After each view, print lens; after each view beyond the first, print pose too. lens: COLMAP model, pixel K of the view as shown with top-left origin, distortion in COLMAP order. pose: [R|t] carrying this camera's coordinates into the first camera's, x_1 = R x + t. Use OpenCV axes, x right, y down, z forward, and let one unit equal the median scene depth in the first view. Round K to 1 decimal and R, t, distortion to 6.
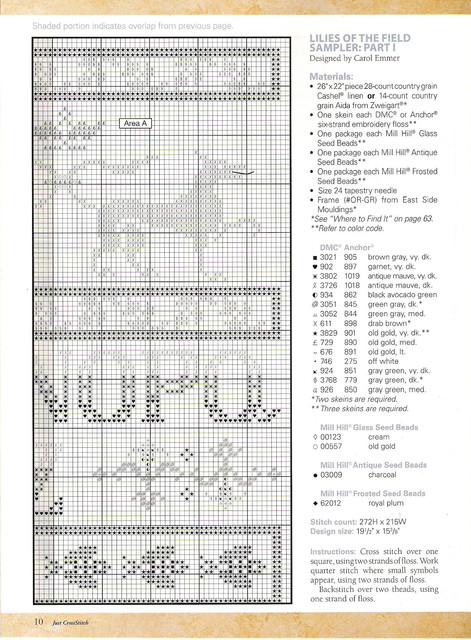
lens RADIAL K [[503.4, 0, 235.5], [0, 503.4, 320.0], [0, 0, 1]] dist [0.001063, 0.001548]
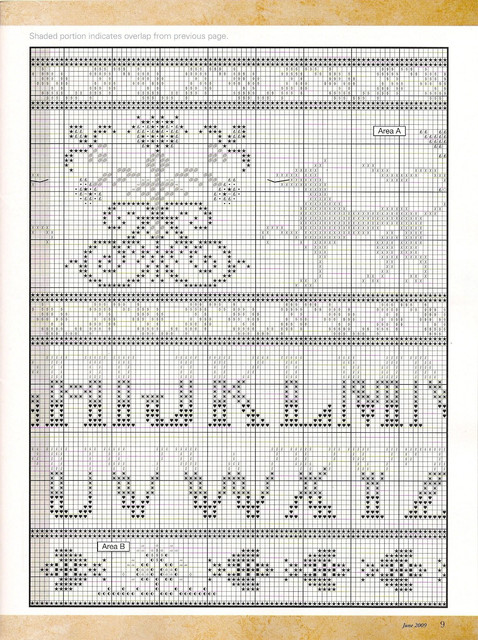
lens RADIAL K [[497.0, 0, 238.9], [0, 497.0, 323.5], [0, 0, 1]] dist [-0.001378, 0.004520]
pose [[0.999995, 0.003110, -0.000880, -0.226365], [-0.003114, 0.999985, -0.004543, 0.000384], [0.000866, 0.004545, 0.999989, -0.000073]]
